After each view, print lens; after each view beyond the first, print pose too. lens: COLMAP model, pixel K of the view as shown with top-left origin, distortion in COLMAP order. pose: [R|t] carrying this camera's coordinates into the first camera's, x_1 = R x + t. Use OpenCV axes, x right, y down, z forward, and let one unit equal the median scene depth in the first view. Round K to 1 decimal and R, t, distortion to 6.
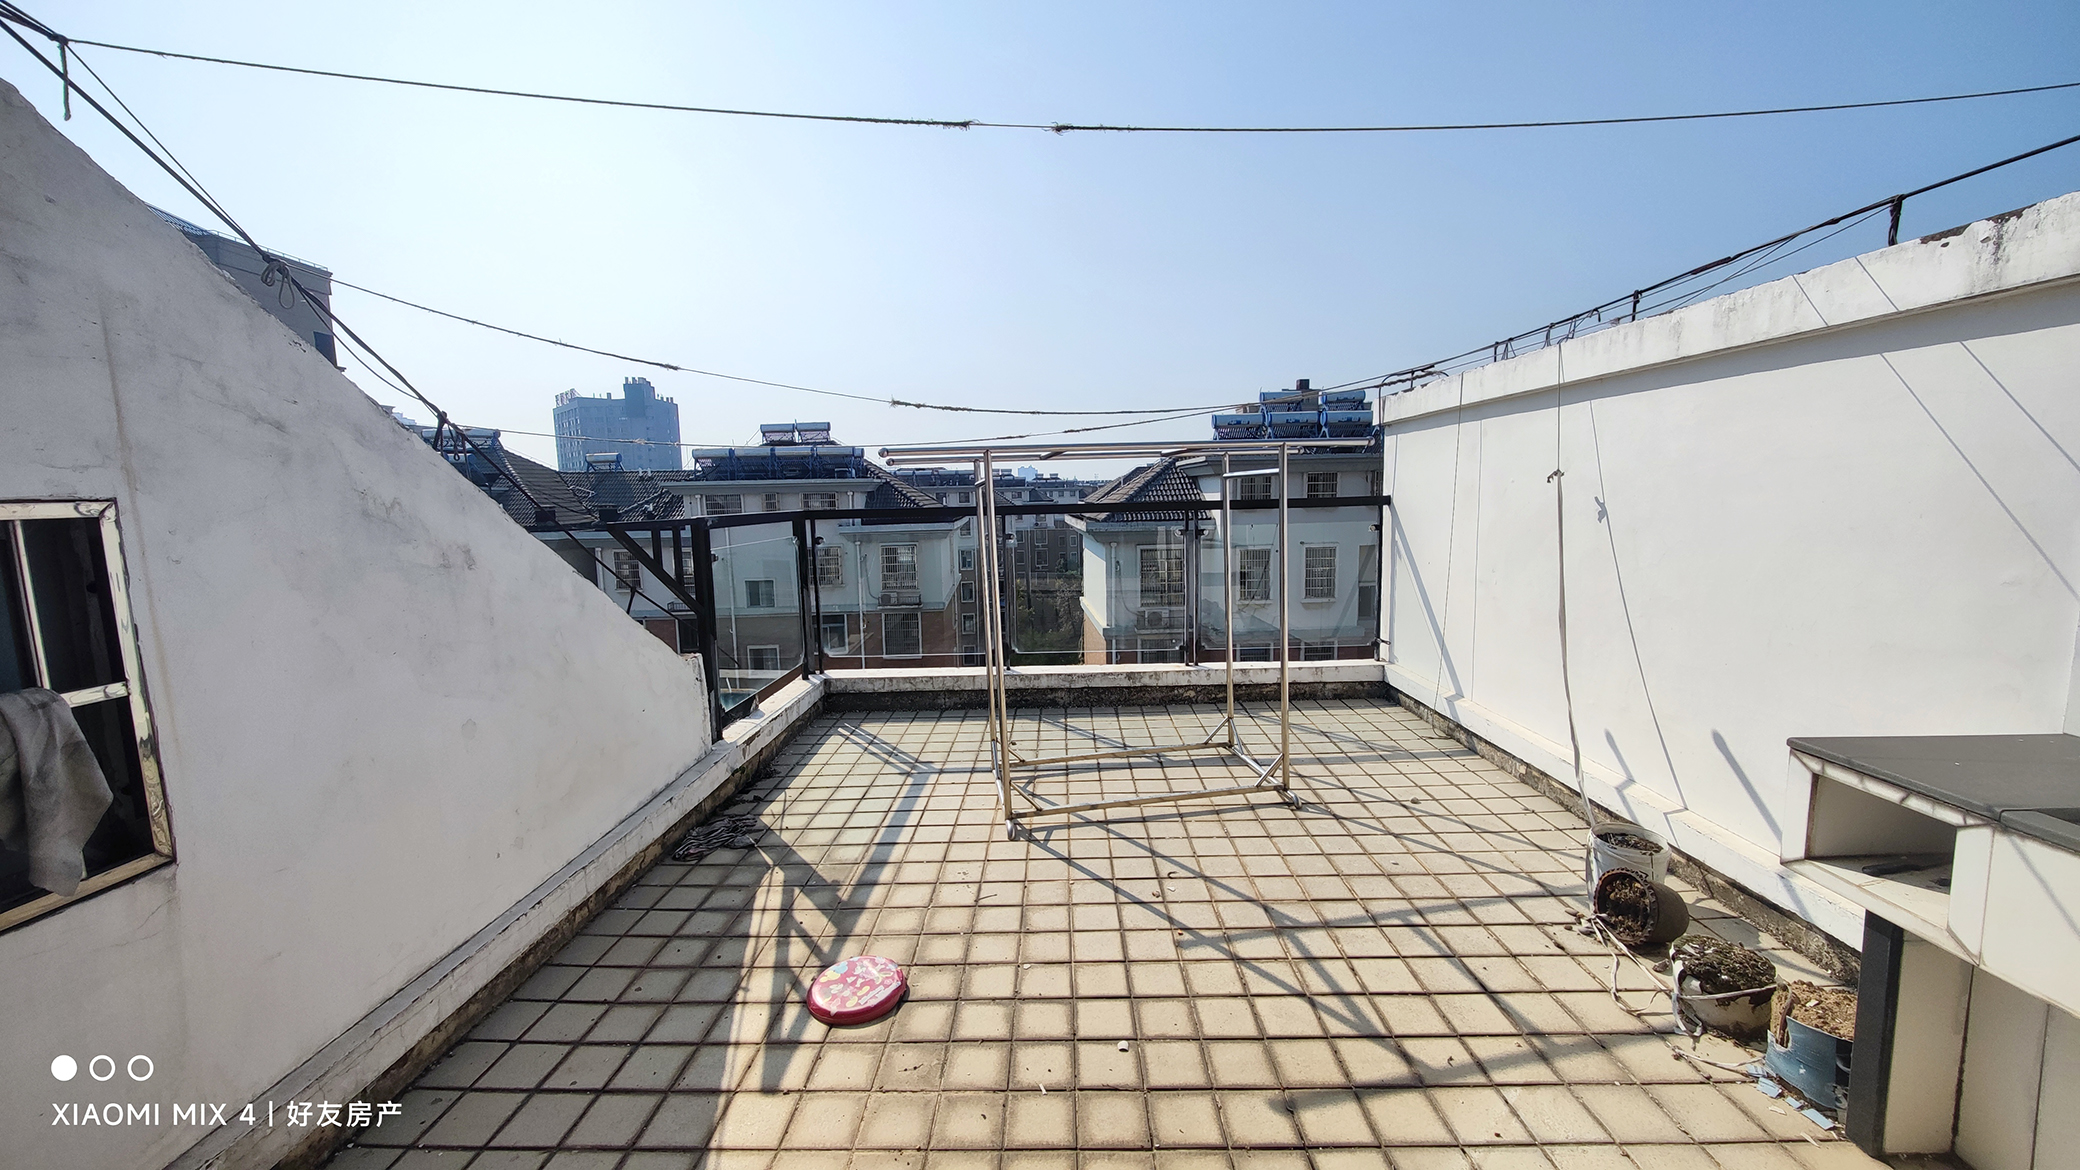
lens RADIAL K [[768.2, 0, 1040.0], [0, 768.2, 585.0], [0, 0, 1]] dist [0.012796, -0.005745]
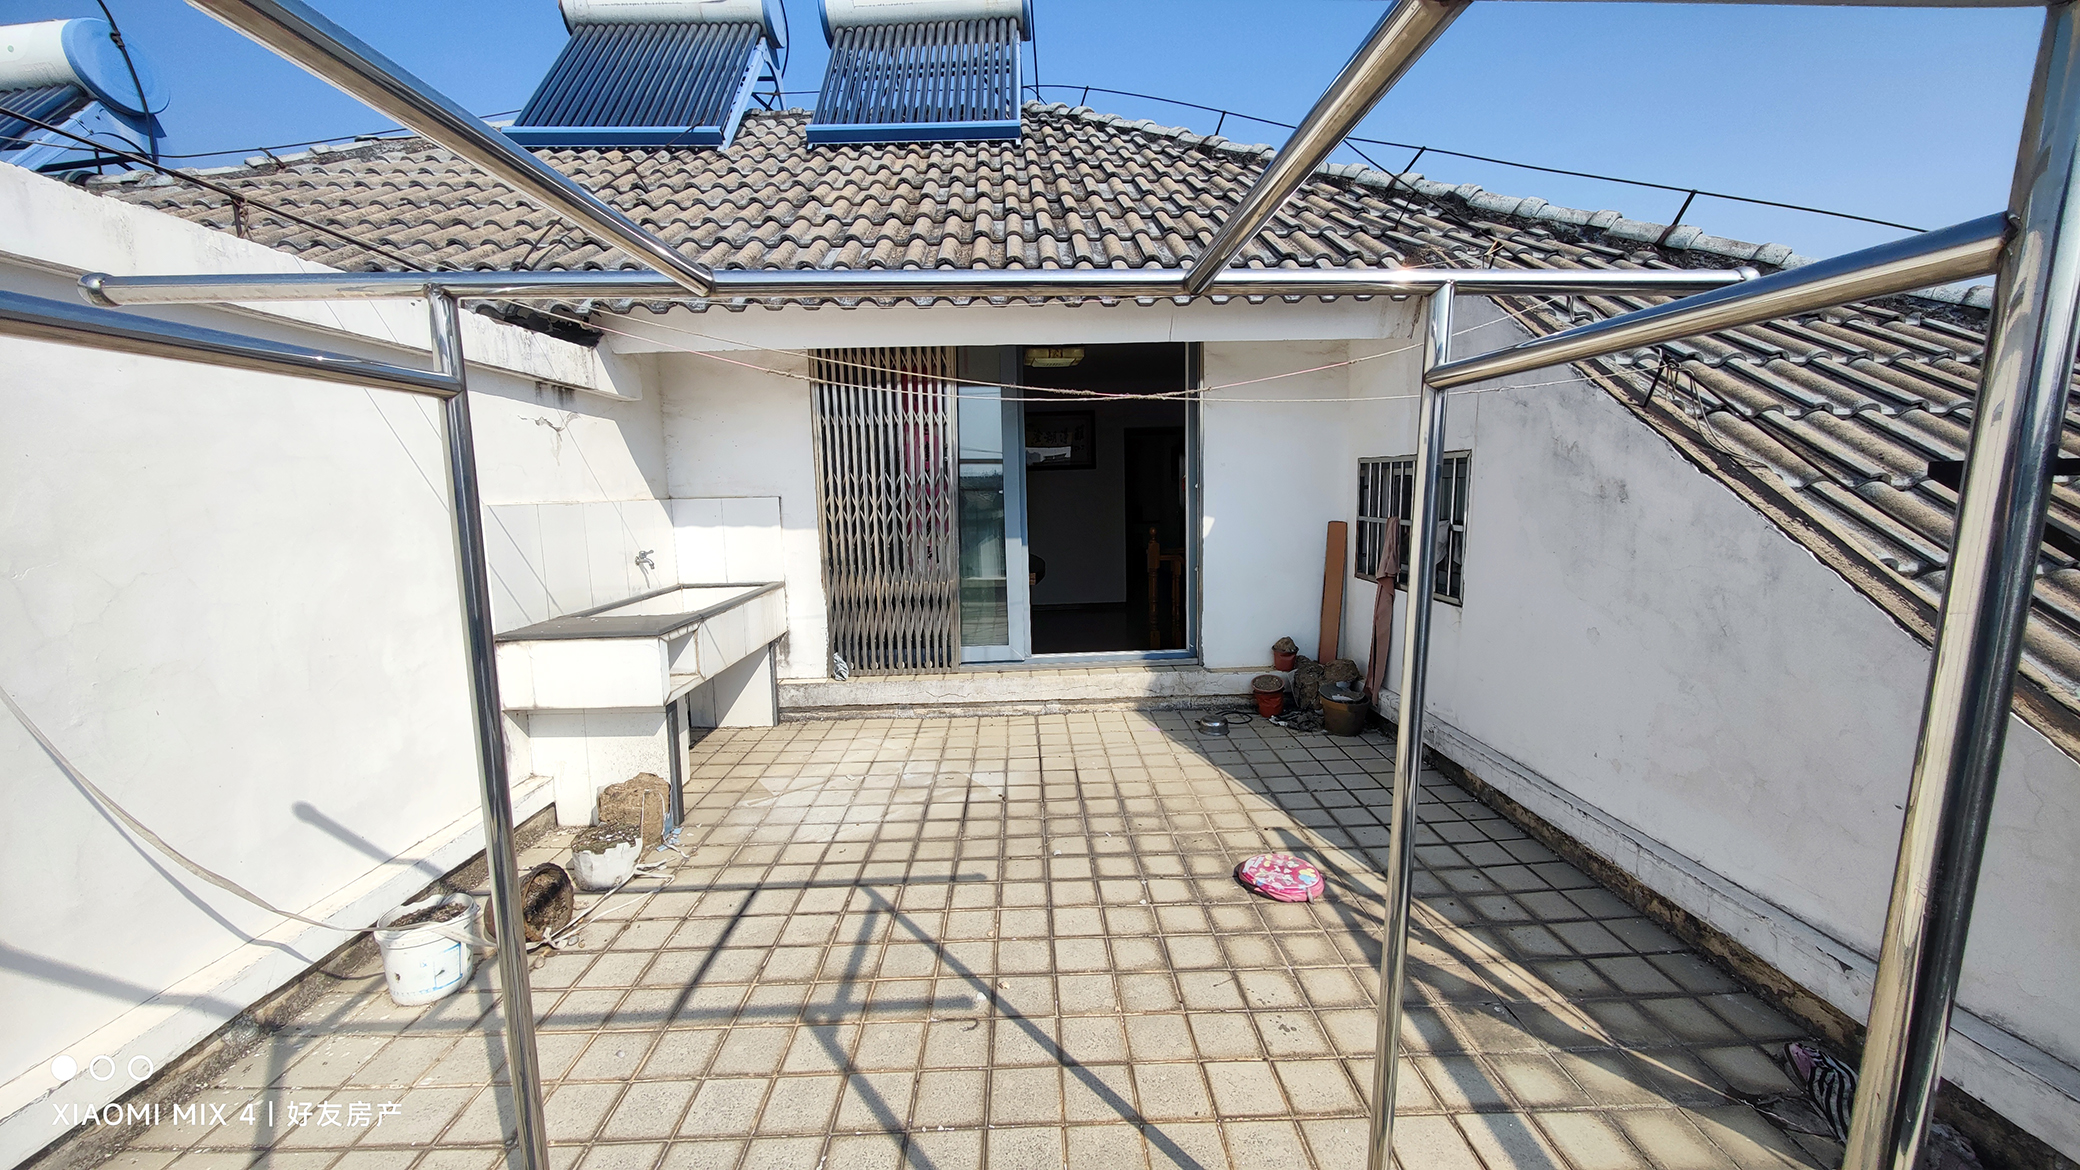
lens RADIAL K [[768.2, 0, 1040.0], [0, 768.2, 585.0], [0, 0, 1]] dist [0.012796, -0.005745]
pose [[-0.997744, 0.054026, -0.039843, 0.139926], [0.042707, 0.968788, 0.244186, -0.192827], [0.051792, 0.241933, -0.968910, 1.869569]]
